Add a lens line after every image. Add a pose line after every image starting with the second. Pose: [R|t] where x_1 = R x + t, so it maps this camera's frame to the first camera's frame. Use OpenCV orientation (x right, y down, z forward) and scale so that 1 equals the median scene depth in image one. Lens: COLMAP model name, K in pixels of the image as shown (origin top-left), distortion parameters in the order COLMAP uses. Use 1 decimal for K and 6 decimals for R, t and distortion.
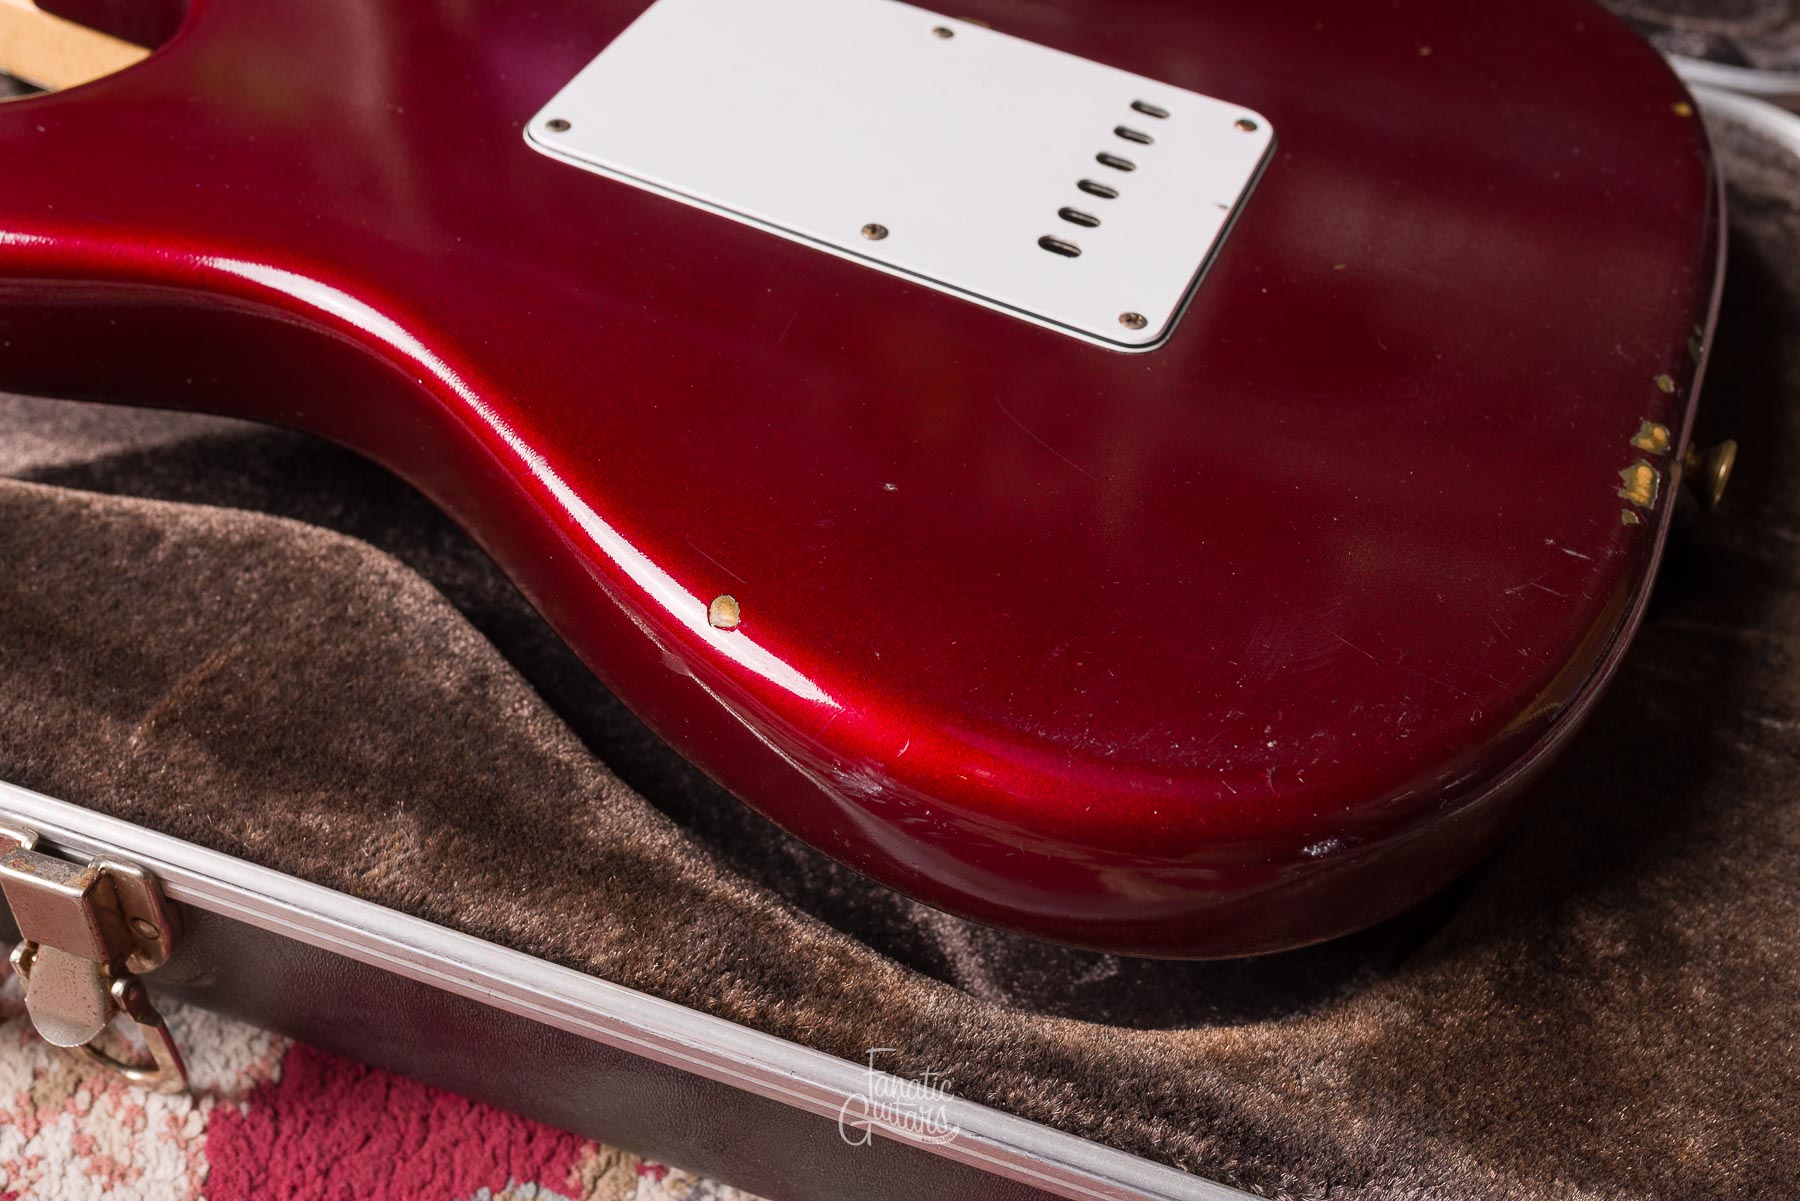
lens RADIAL K [[1804.1, 0, 900.0], [0, 1804.1, 600.5], [0, 0, 1]] dist [0.000054, 0.000858]
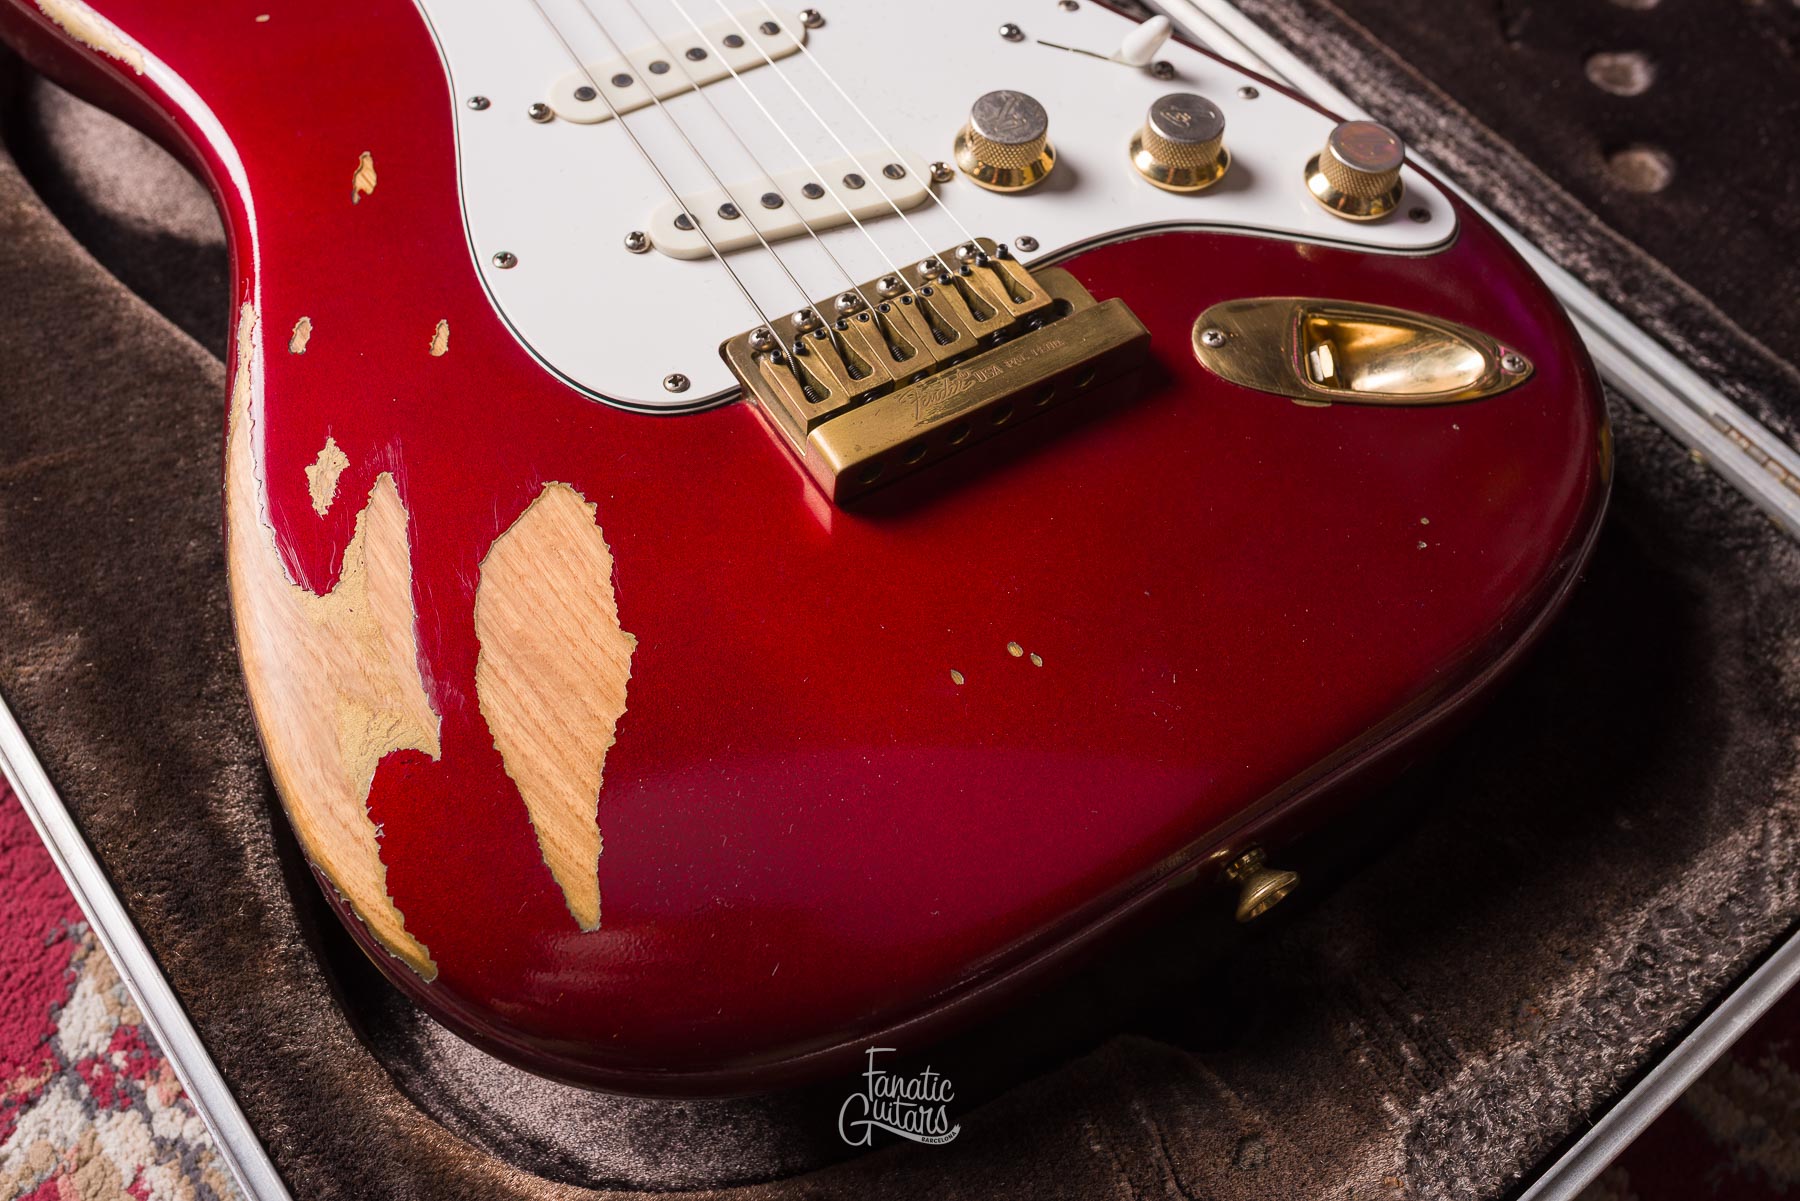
lens RADIAL K [[1778.3, 0, 900.0], [0, 1778.3, 600.5], [0, 0, 1]] dist [0.001586, -0.001140]
pose [[0.820154, 0.460890, -0.339009, 0.567648], [-0.419800, 0.887345, 0.190755, -0.359192], [0.388735, -0.014133, 0.921241, 0.078621]]
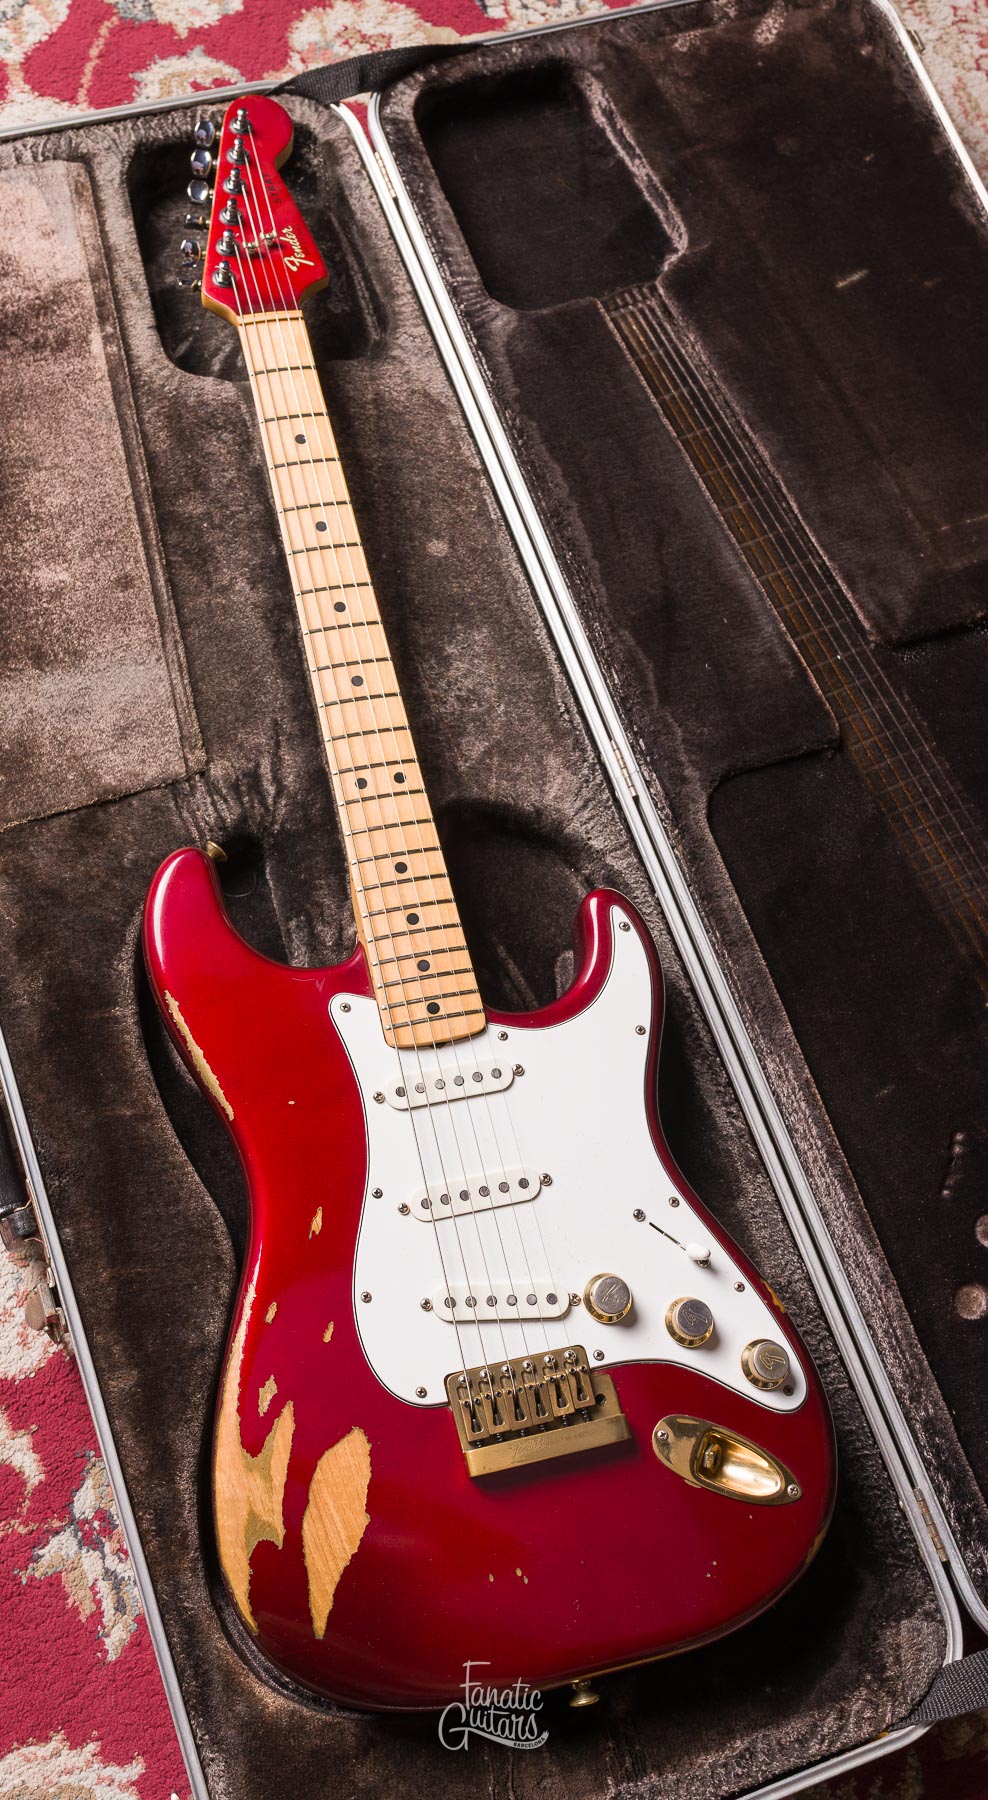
lens RADIAL K [[1802.0, 0, 418.1], [0, 1802.0, 896.8], [0, 0, 1]] dist [0.001867, -0.014184]
pose [[0.589210, 0.750814, -0.298512, 0.249105], [-0.640837, 0.659275, 0.393300, -1.657194], [0.492097, -0.040439, 0.869601, -1.127772]]
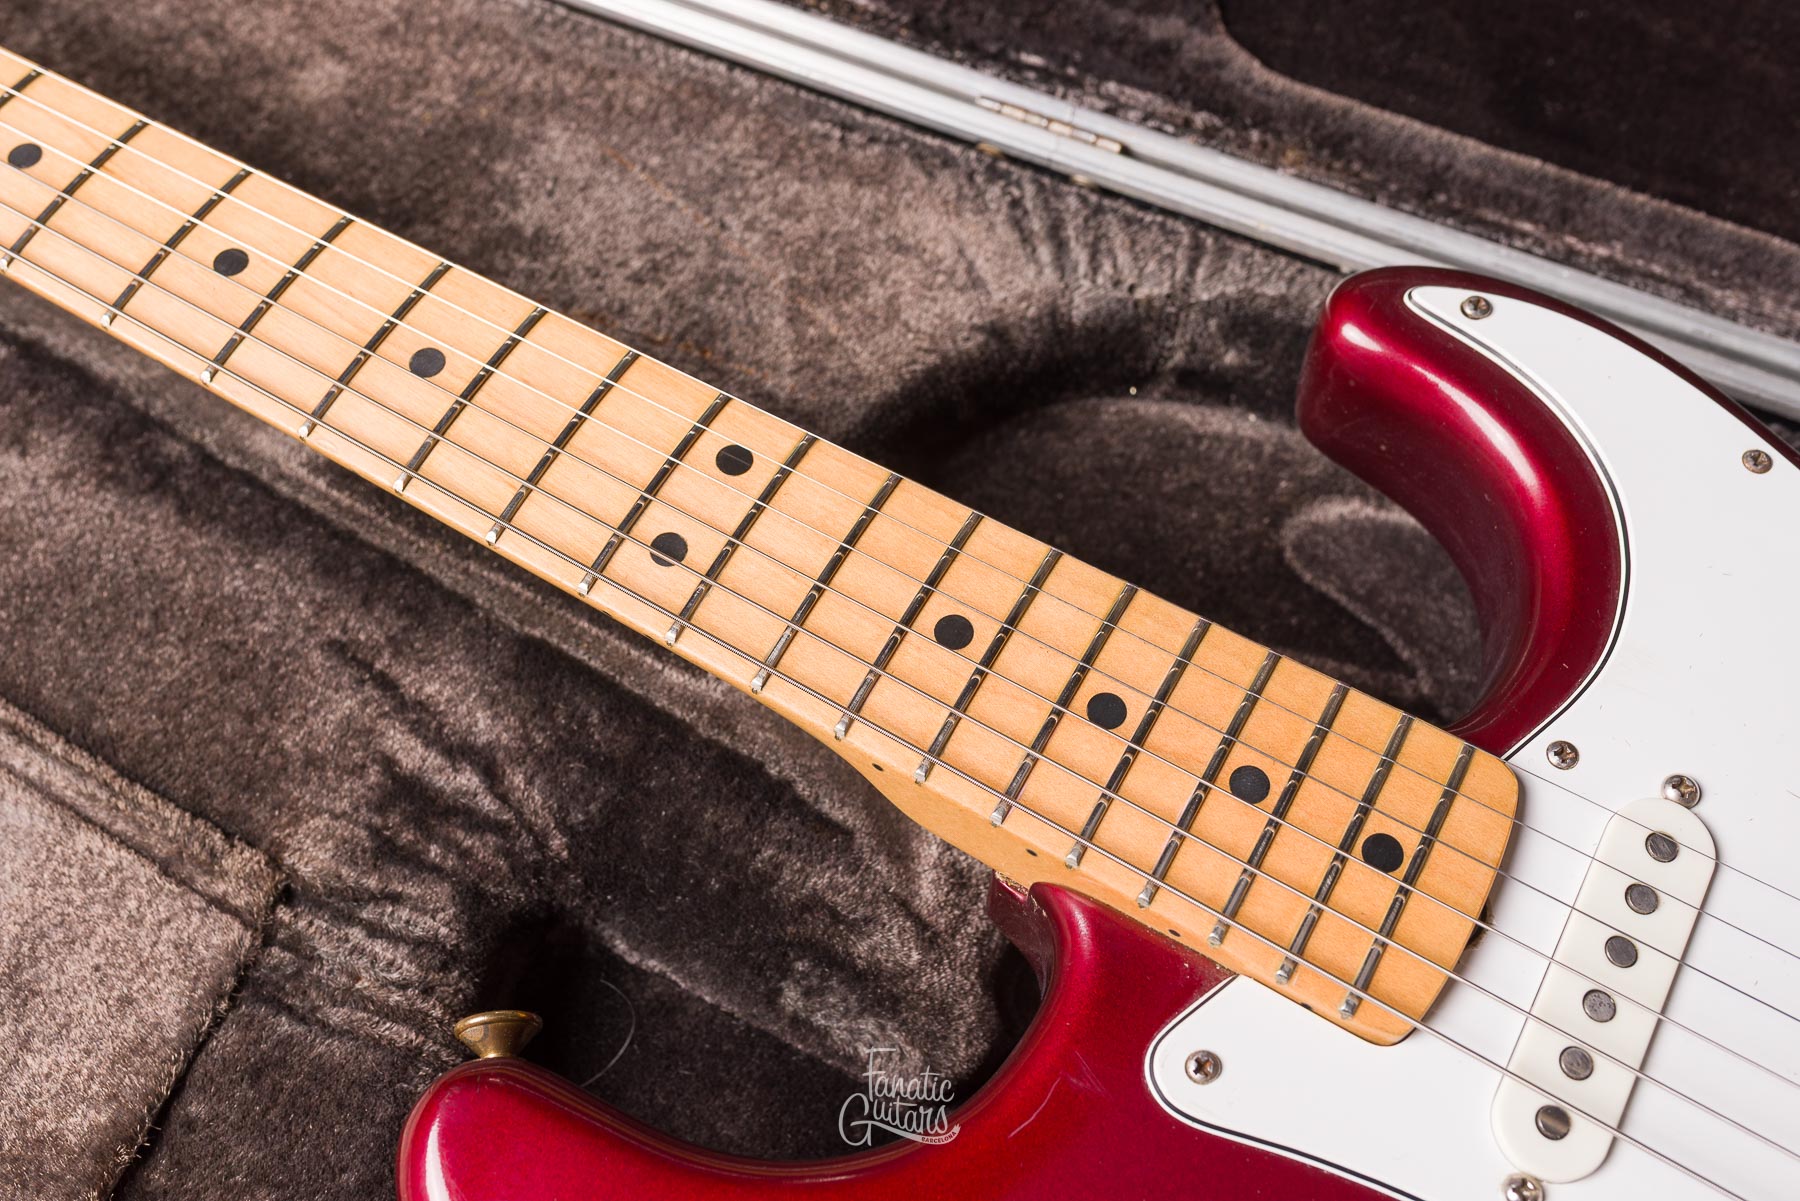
lens RADIAL K [[1791.9, 0, 900.0], [0, 1791.9, 600.5], [0, 0, 1]] dist [0.002600, -0.003755]
pose [[0.988906, 0.065425, -0.133358, -0.539573], [-0.028138, 0.964031, 0.264297, -0.825860], [0.145853, -0.257612, 0.955177, 0.427931]]
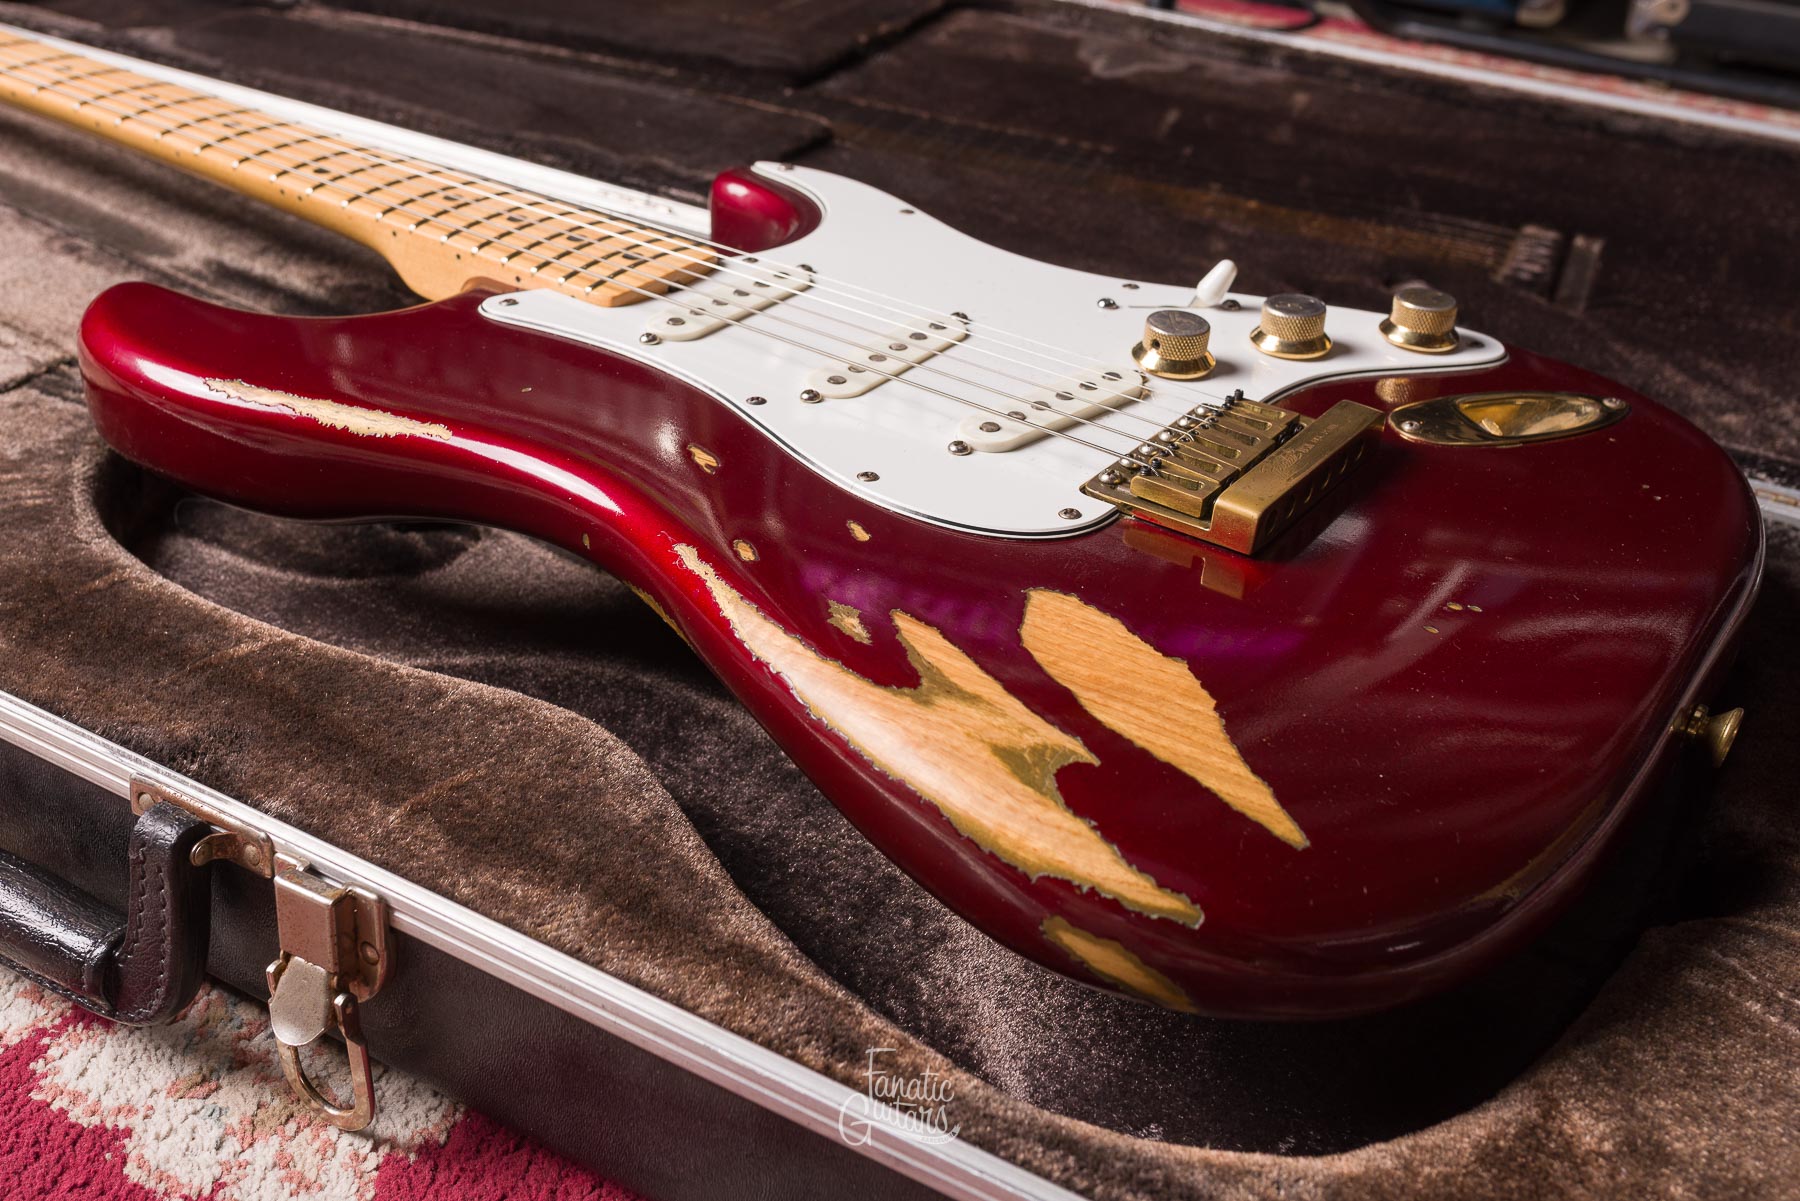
lens RADIAL K [[1929.8, 0, 848.9], [0, 1929.8, 602.0], [0, 0, 1]] dist [0.000376, -0.005076]
pose [[0.973552, 0.082853, -0.212911, 0.165301], [-0.142411, 0.948795, -0.281971, 0.261853], [0.178647, 0.304834, 0.935501, -0.264138]]
